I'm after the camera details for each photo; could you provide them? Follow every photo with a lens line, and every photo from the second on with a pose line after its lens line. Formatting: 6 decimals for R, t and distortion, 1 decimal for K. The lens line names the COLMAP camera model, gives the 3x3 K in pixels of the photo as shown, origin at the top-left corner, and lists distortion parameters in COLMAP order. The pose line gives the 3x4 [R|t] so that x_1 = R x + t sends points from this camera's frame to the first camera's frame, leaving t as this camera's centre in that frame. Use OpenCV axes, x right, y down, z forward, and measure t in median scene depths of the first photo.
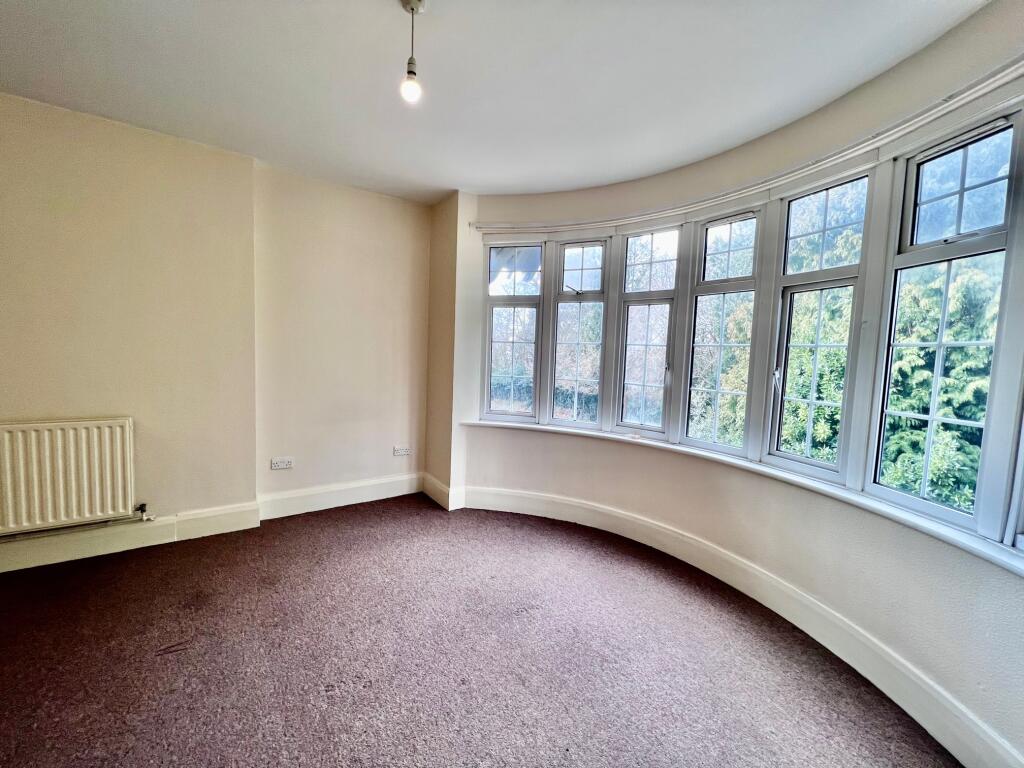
lens RADIAL K [[411.4, 0, 512.0], [0, 411.4, 386.3], [0, 0, 1]] dist [-0.000338, 0.000040]
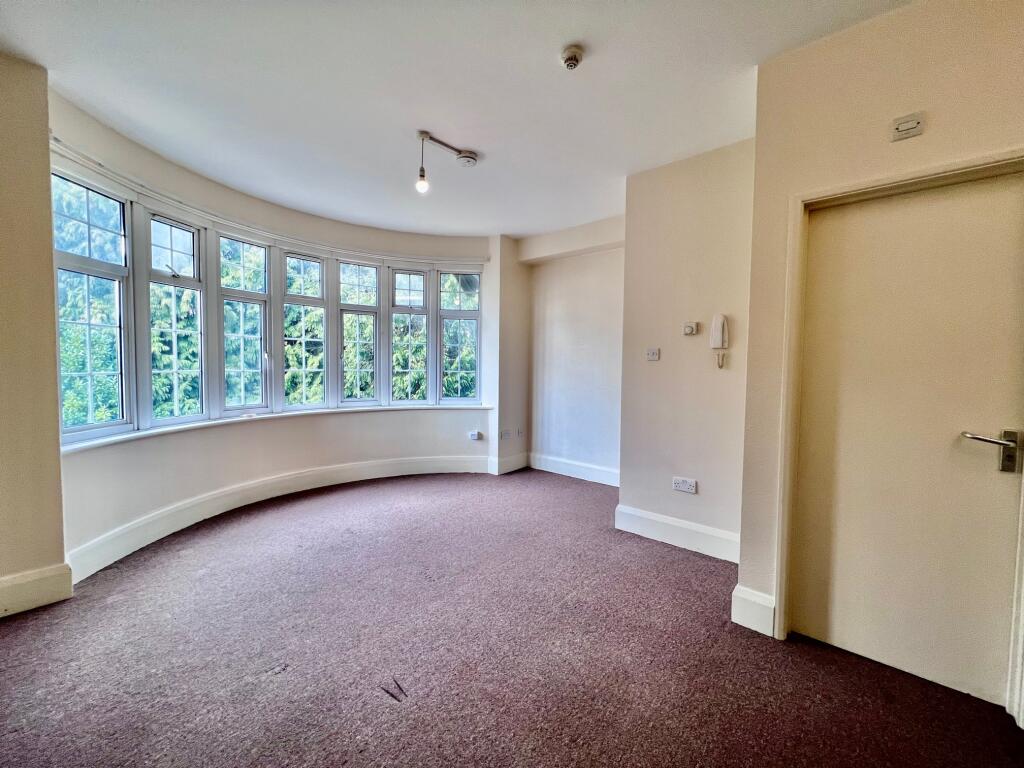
lens RADIAL K [[411.4, 0, 507.5], [0, 411.4, 381.6], [0, 0, 1]] dist [-0.000338, 0.000040]
pose [[-0.242549, -0.083711, 0.966521, -0.926075], [0.058399, 0.993204, 0.100677, -0.042111], [-0.968380, 0.080863, -0.236012, 0.520025]]
